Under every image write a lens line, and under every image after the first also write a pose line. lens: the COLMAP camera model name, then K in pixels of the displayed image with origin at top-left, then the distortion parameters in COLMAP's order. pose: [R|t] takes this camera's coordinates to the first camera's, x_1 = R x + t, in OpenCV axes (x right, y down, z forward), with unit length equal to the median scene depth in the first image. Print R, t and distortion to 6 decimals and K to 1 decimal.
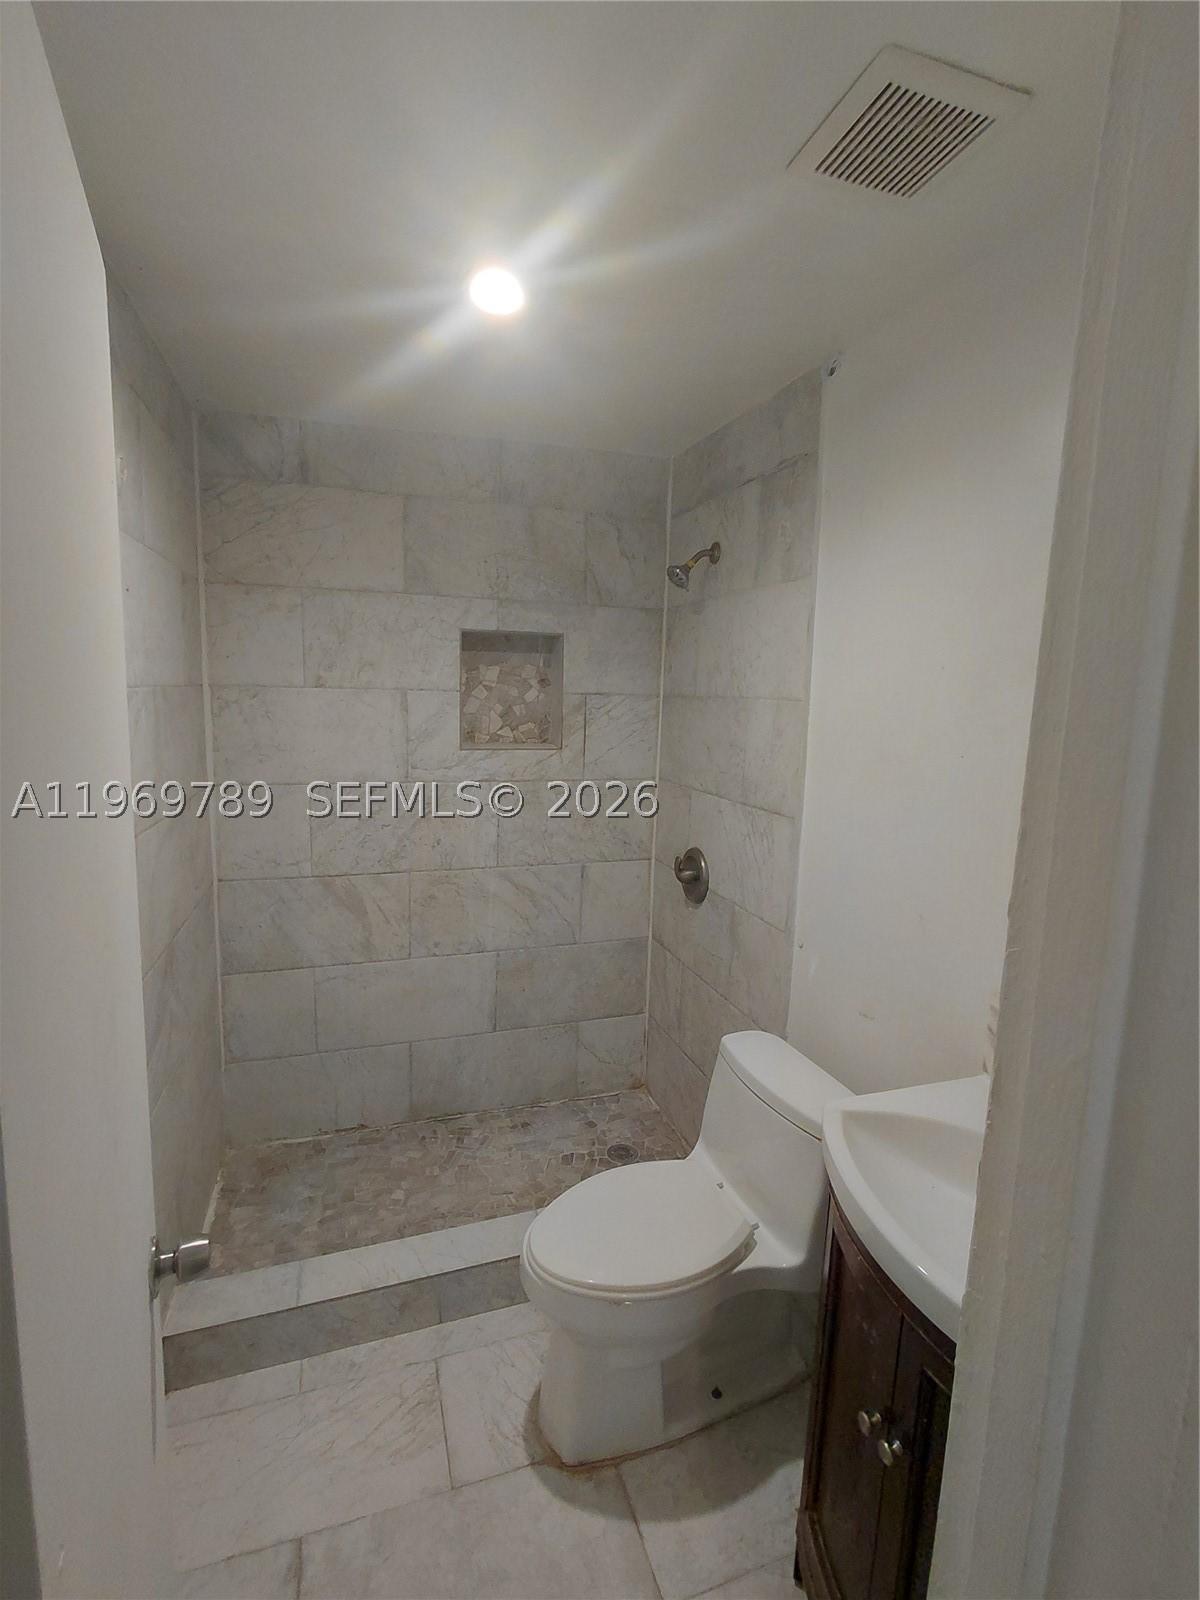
lens RADIAL K [[770.4, 0, 615.1], [0, 770.4, 793.3], [0, 0, 1]] dist [-0.003728, 0.001287]
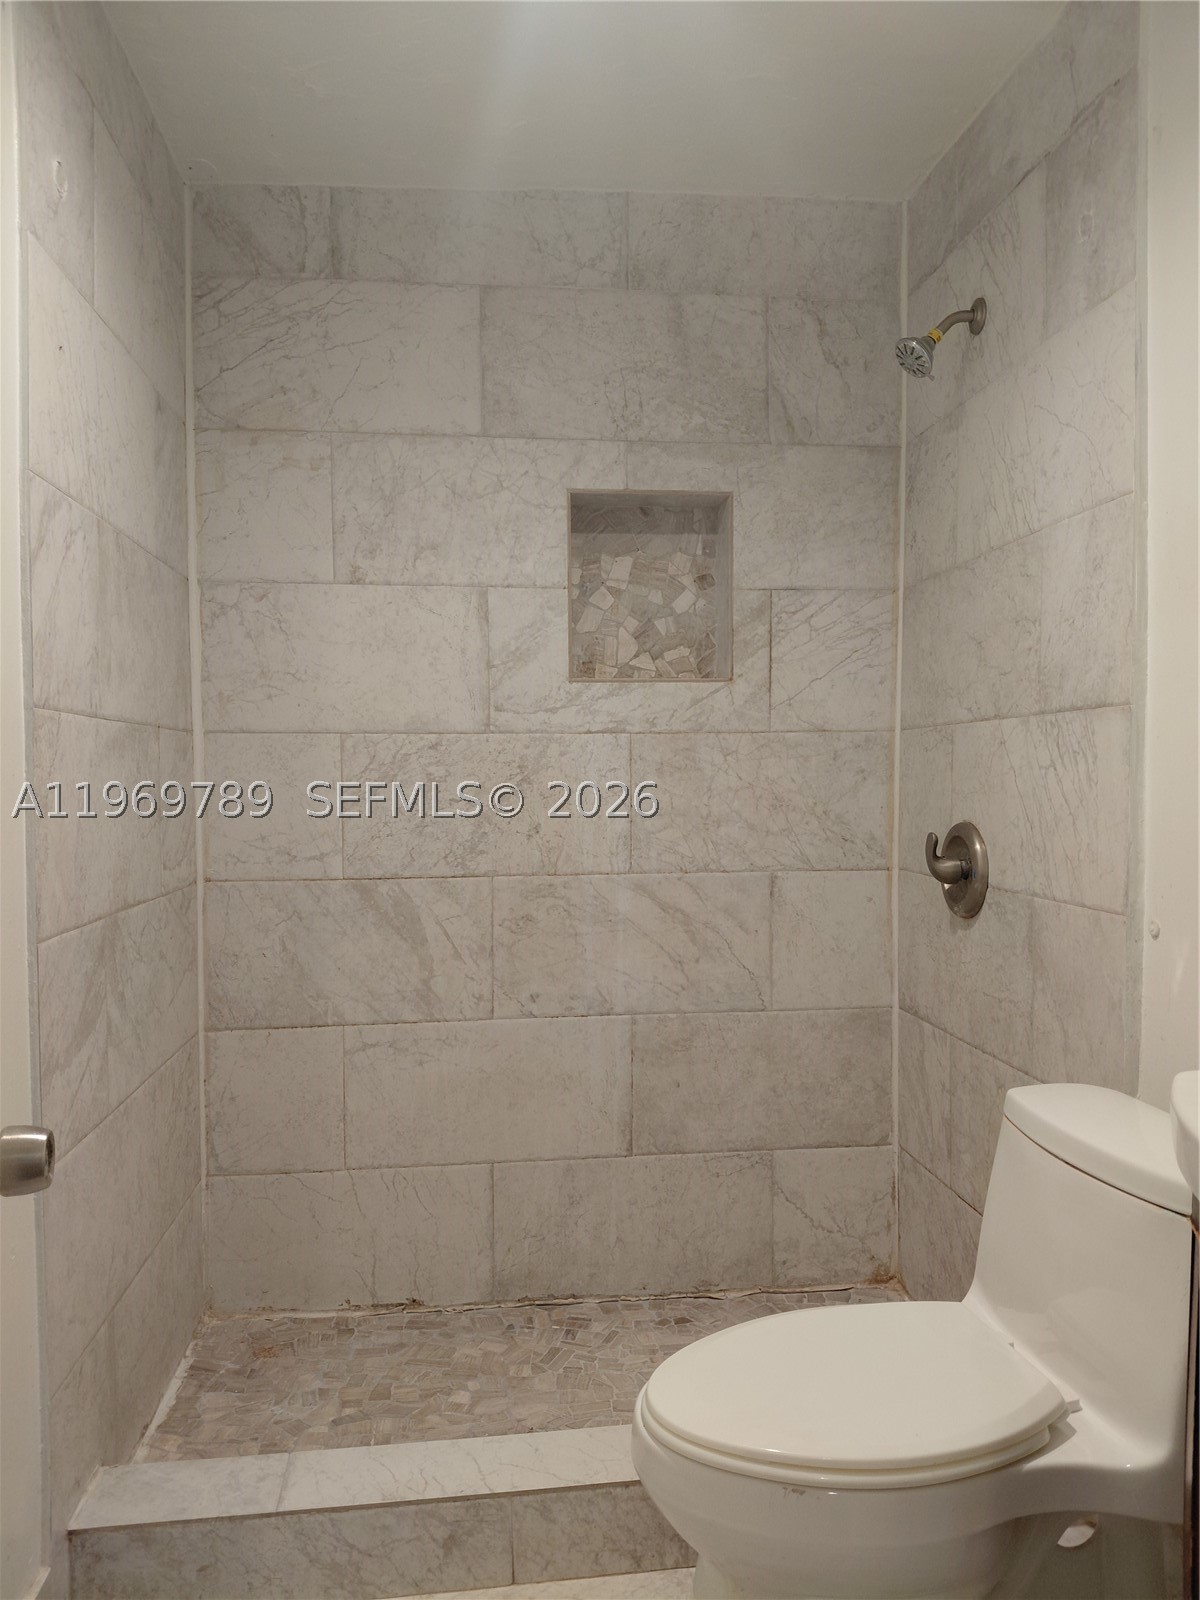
lens RADIAL K [[1242.8, 0, 608.4], [0, 1242.8, 809.9], [0, 0, 1]] dist [0.058199, -0.104003]
pose [[0.977147, -0.028086, -0.210701, 0.043923], [0.005091, 0.994040, -0.108893, 0.173086], [0.212503, 0.105332, 0.971467, 0.038064]]
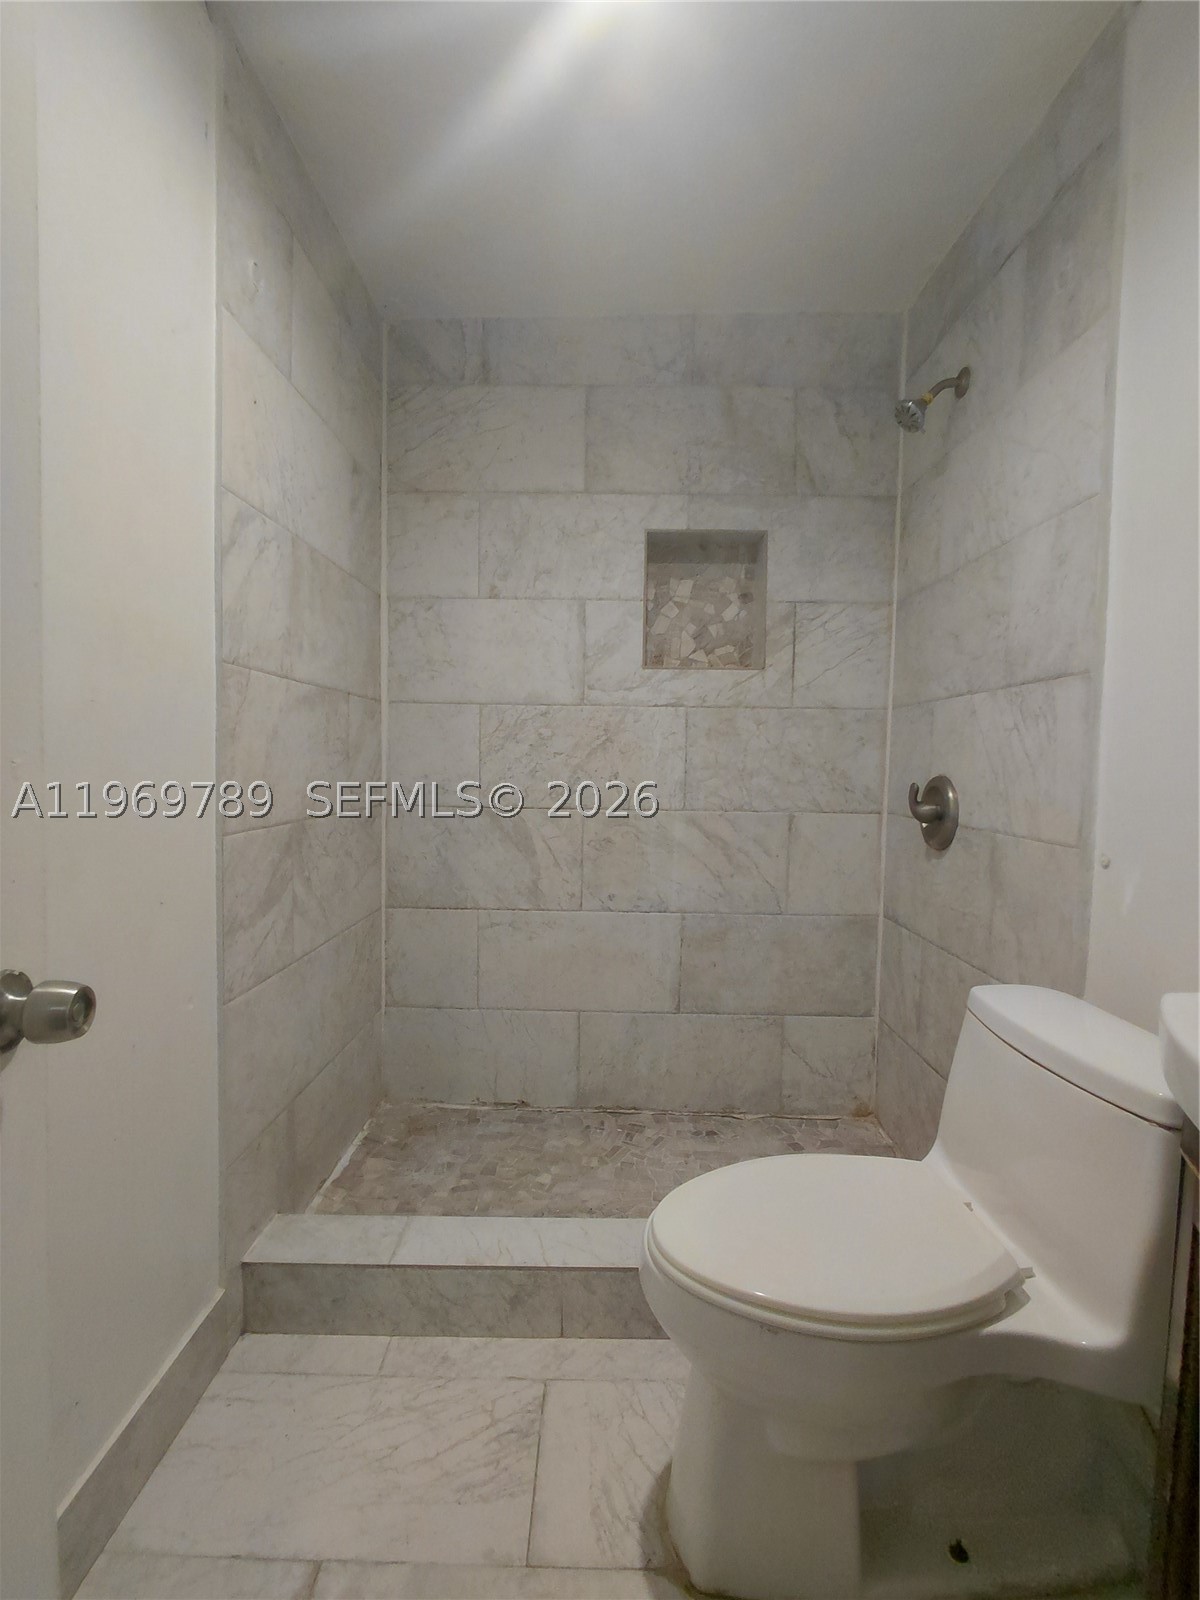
lens RADIAL K [[770.4, 0, 593.0], [0, 770.4, 794.4], [0, 0, 1]] dist [-0.003728, 0.001287]
pose [[0.939137, 0.002317, -0.343535, 0.048270], [-0.036153, 0.995091, -0.092121, 0.181238], [0.341635, 0.098934, 0.934611, 0.200643]]
